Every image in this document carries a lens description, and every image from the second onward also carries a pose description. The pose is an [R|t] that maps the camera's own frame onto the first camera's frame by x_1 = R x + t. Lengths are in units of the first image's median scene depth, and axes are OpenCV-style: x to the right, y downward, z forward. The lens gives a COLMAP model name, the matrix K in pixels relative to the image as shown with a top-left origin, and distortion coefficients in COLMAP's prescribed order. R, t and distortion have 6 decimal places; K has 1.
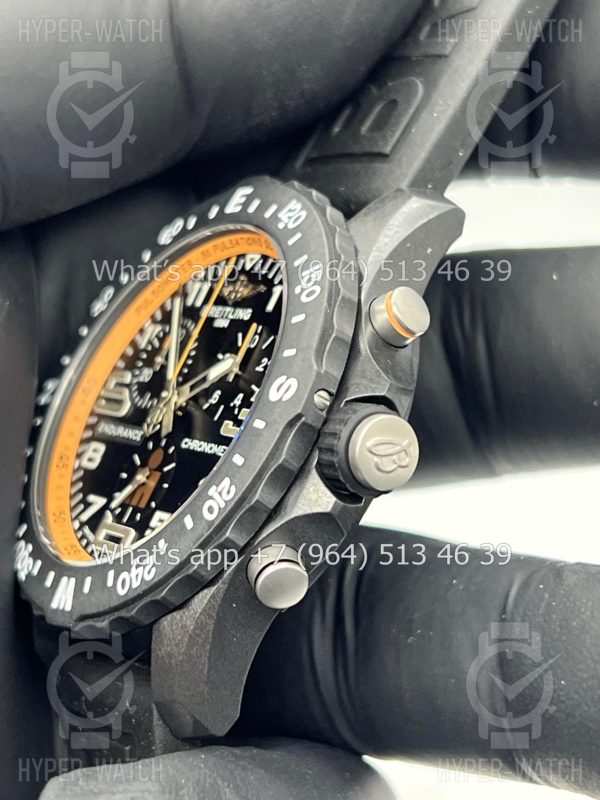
lens RADIAL K [[1920.0, 0, 298.4], [0, 1920.0, 400.7], [0, 0, 1]] dist [0.133587, 0.000000]
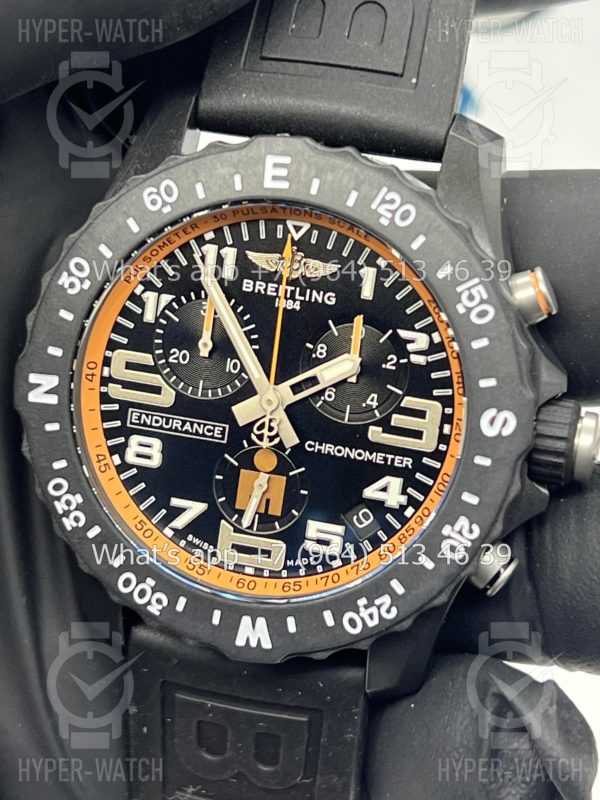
lens RADIAL K [[1920.0, 0, 300.1], [0, 1920.0, 398.1], [0, 0, 1]] dist [0.133587, 0.000000]
pose [[0.741509, -0.392435, 0.544206, -0.572885], [0.047076, 0.839537, 0.541259, -0.517413], [-0.669290, -0.375729, 0.640998, 0.372008]]
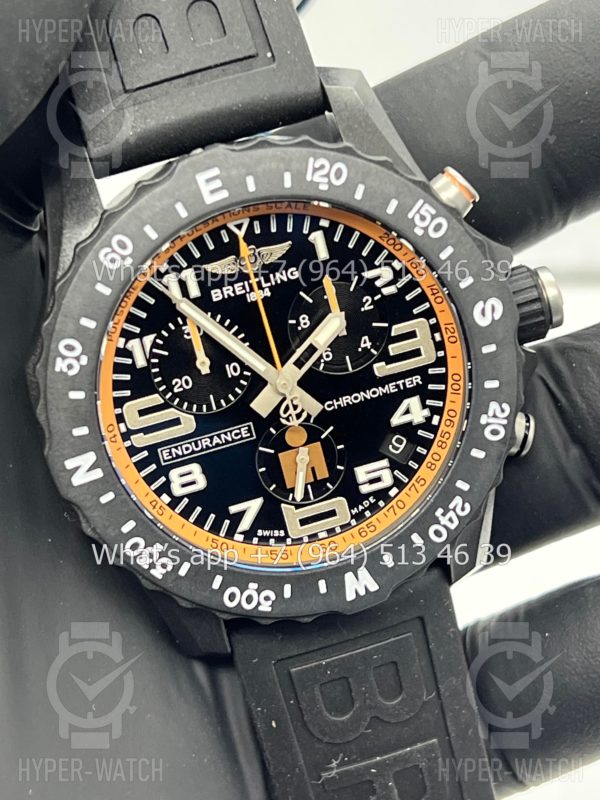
lens RADIAL K [[1920.0, 0, 301.4], [0, 1920.0, 401.2], [0, 0, 1]] dist [0.133587, 0.000000]
pose [[0.321732, -0.680217, 0.658630, -0.739843], [0.237544, 0.731356, 0.639289, -0.643453], [-0.916549, -0.049226, 0.396882, 0.578530]]
